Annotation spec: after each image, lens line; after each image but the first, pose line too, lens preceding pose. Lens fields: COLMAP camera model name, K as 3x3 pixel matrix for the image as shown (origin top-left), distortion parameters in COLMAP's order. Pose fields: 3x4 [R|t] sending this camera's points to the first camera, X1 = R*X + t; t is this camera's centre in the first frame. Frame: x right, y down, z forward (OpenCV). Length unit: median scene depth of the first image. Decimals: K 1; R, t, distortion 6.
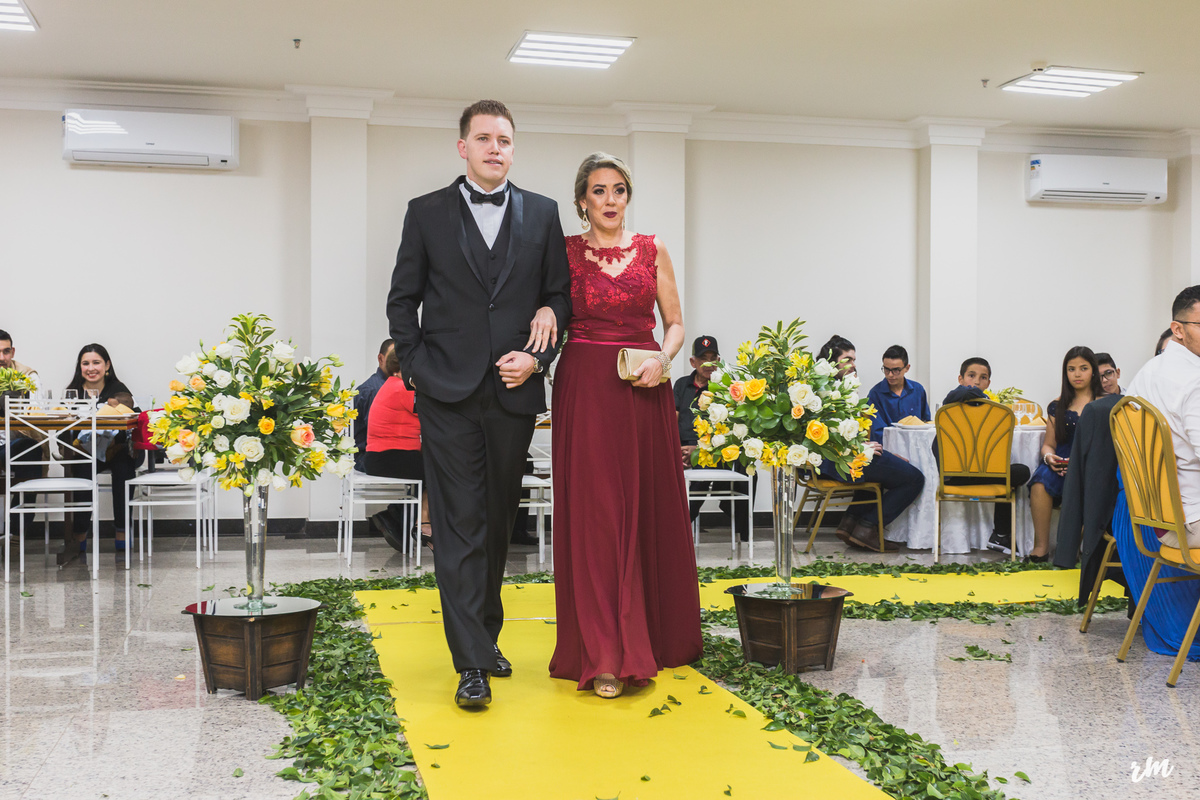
lens RADIAL K [[1370.6, 0, 600.4], [0, 1370.6, 400.1], [0, 0, 1]] dist [-0.001691, 0.000644]
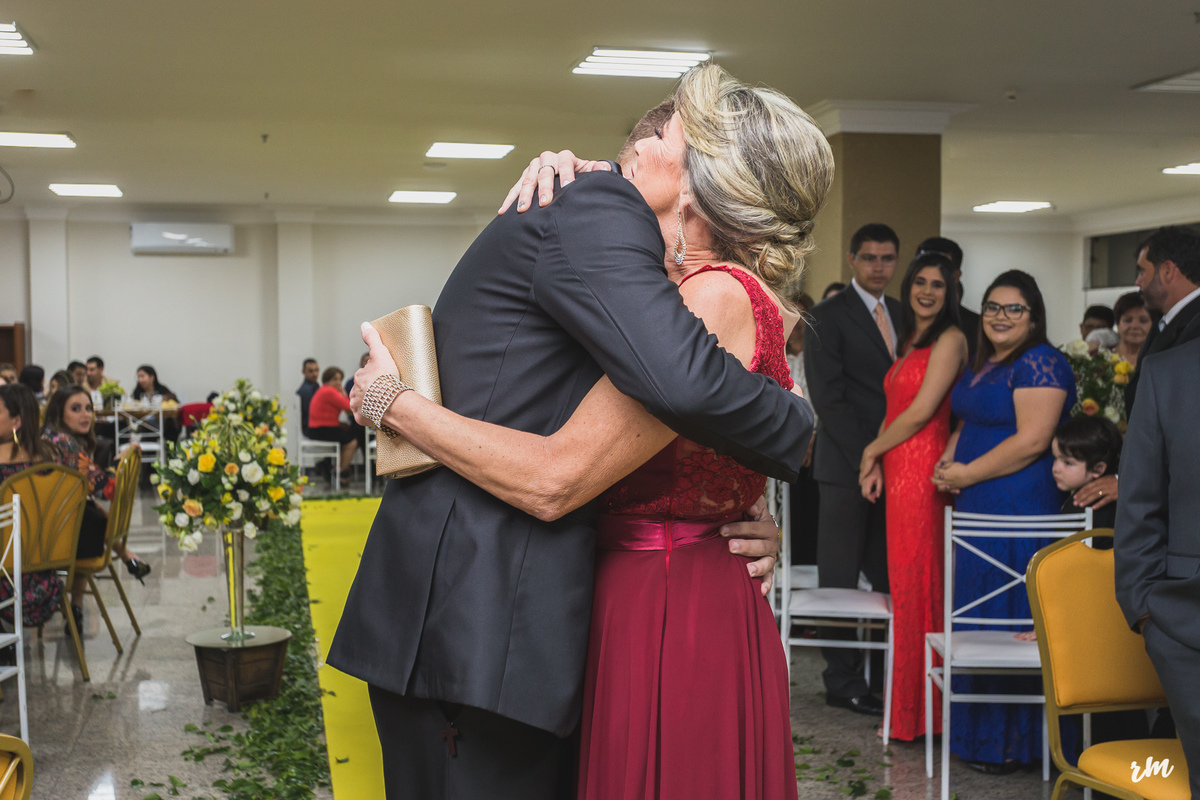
lens RADIAL K [[1370.6, 0, 600.4], [0, 1370.6, 400.1], [0, 0, 1]] dist [-0.001691, 0.000644]
pose [[0.999992, -0.001628, 0.003774, 0.284530], [0.001497, 0.999404, 0.034480, -0.082472], [-0.003828, -0.034474, 0.999398, -1.101873]]
